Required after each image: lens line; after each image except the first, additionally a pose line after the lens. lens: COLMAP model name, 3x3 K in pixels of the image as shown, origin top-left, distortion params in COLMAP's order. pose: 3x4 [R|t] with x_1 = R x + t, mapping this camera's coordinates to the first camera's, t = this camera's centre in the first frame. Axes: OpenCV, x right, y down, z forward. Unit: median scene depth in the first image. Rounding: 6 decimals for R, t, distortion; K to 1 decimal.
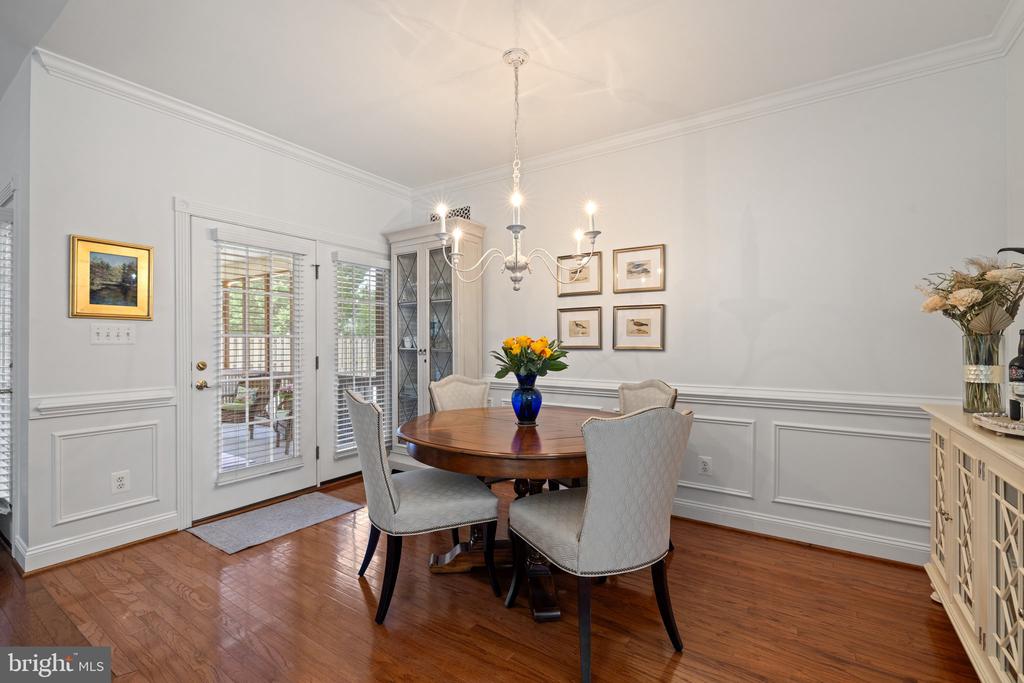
lens RADIAL K [[450.4, 0, 506.0], [0, 450.4, 339.5], [0, 0, 1]] dist [-0.004063, -0.000021]
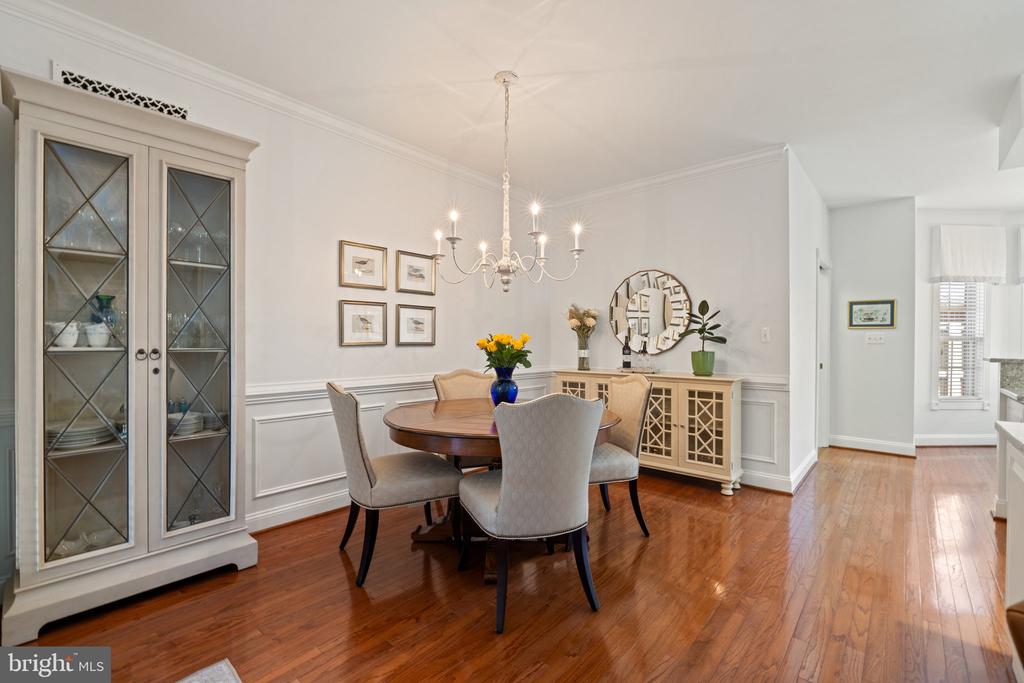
lens RADIAL K [[450.4, 0, 506.0], [0, 450.4, 339.5], [0, 0, 1]] dist [-0.004063, -0.000021]
pose [[0.136850, -0.000323, 0.990592, -0.765381], [-0.016522, 0.999860, 0.002609, 0.002088], [-0.990454, -0.016724, 0.136826, 0.606419]]
